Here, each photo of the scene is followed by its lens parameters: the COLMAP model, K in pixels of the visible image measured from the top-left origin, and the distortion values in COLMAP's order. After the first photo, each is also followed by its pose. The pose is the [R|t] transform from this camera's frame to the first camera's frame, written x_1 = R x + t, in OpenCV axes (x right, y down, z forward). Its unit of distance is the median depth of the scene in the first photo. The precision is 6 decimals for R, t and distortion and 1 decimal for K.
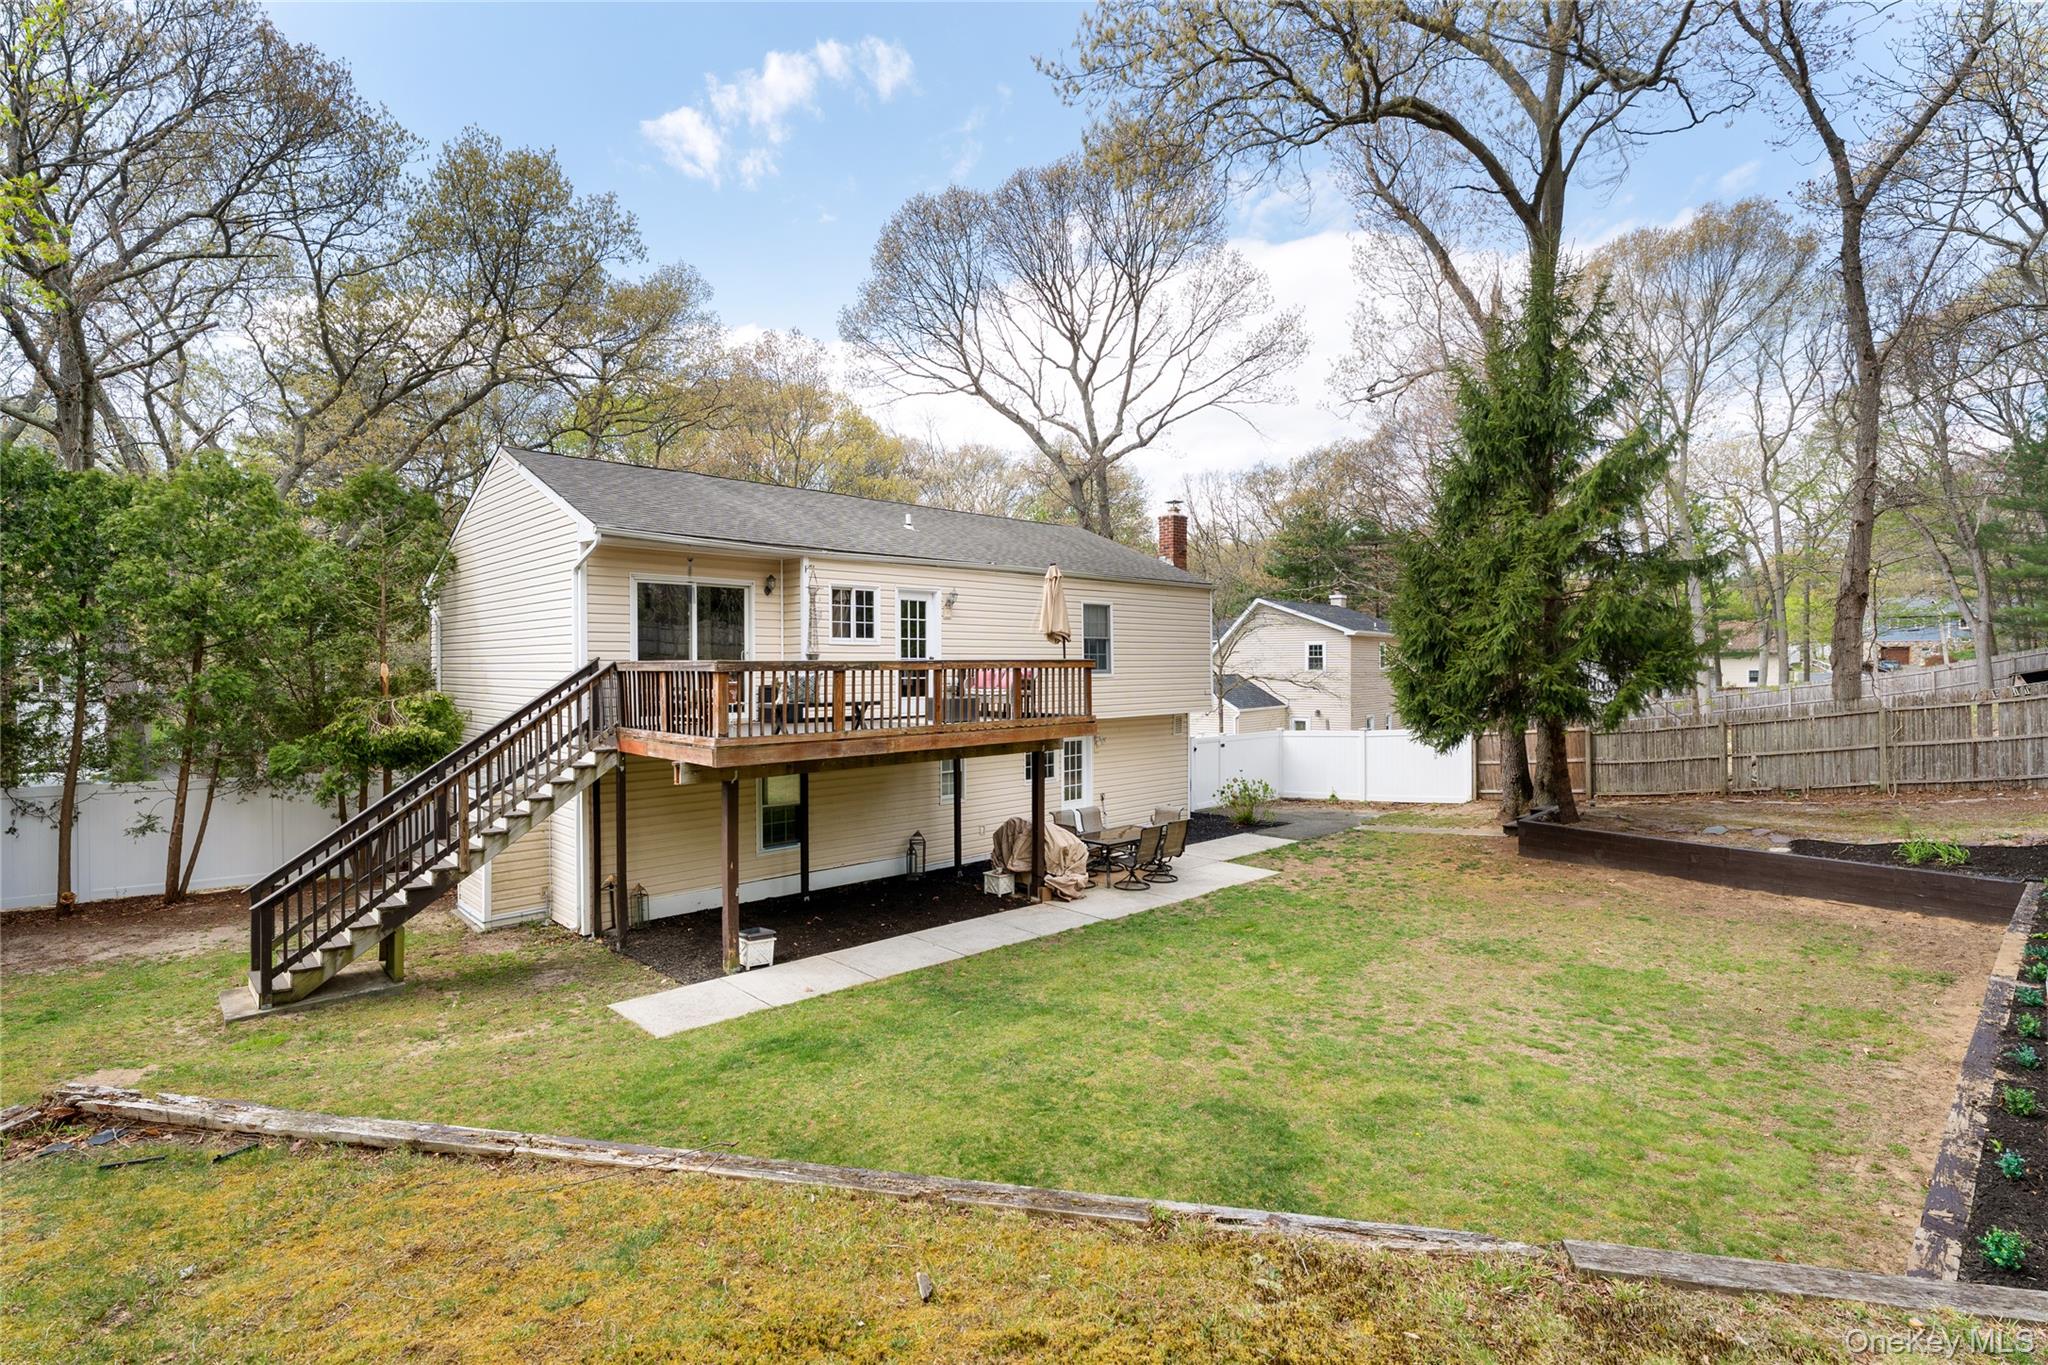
lens RADIAL K [[980.2, 0, 978.7], [0, 980.2, 685.2], [0, 0, 1]] dist [-0.008869, 0.002895]
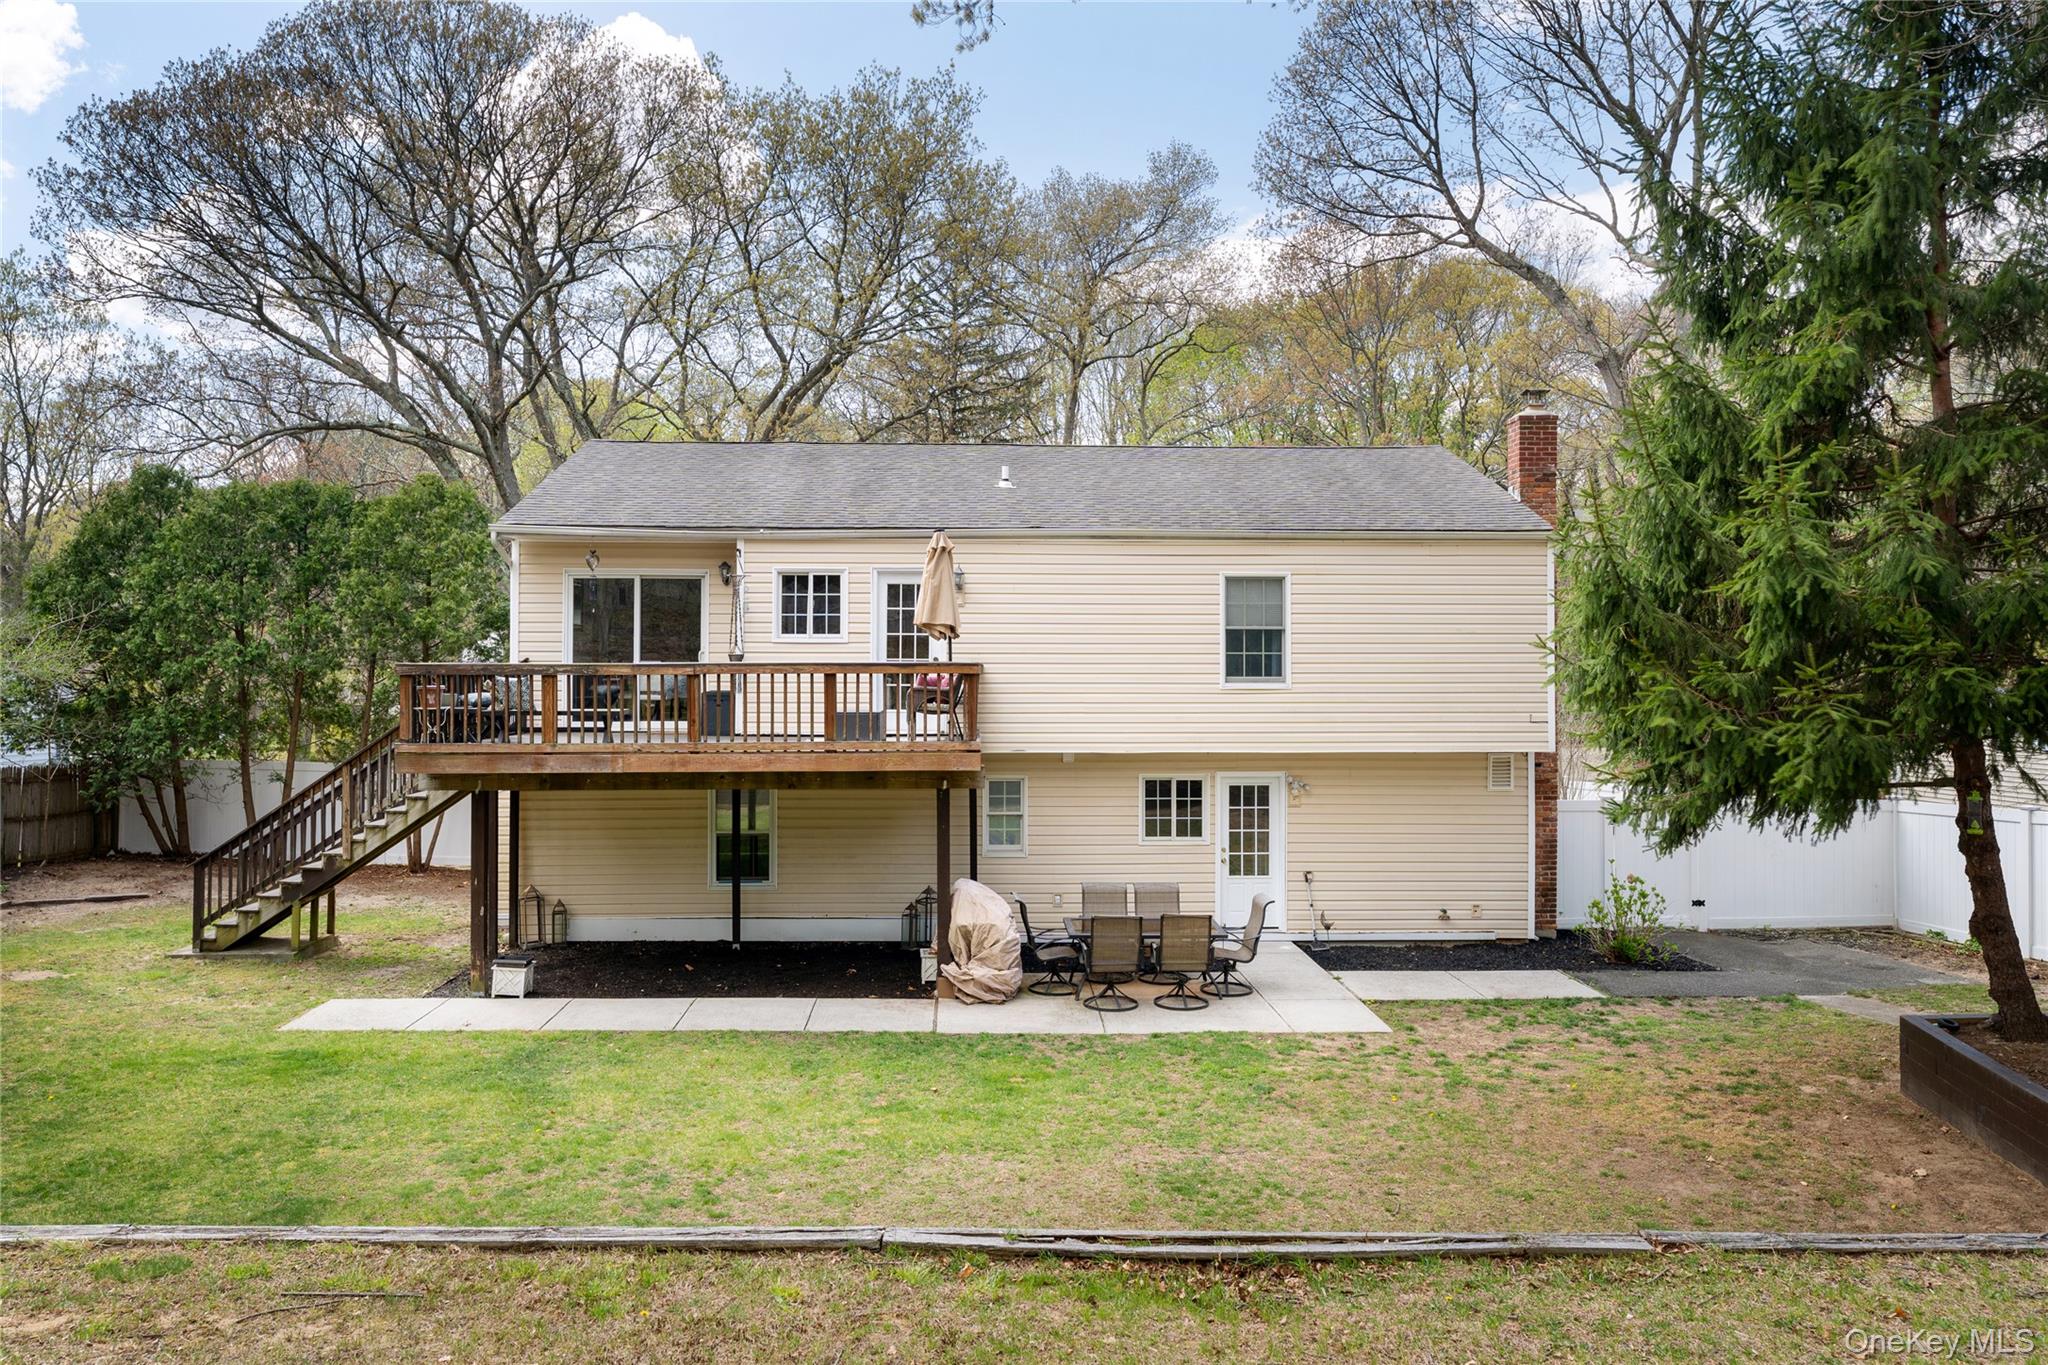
lens RADIAL K [[1379.8, 0, 1024.0], [0, 1379.8, 660.3], [0, 0, 1]] dist [-0.003360, 0.001686]
pose [[0.747992, 0.004310, -0.663694, 0.780498], [-0.017877, 0.999747, -0.013655, -0.014590], [0.663467, 0.022079, 0.747880, 0.274321]]
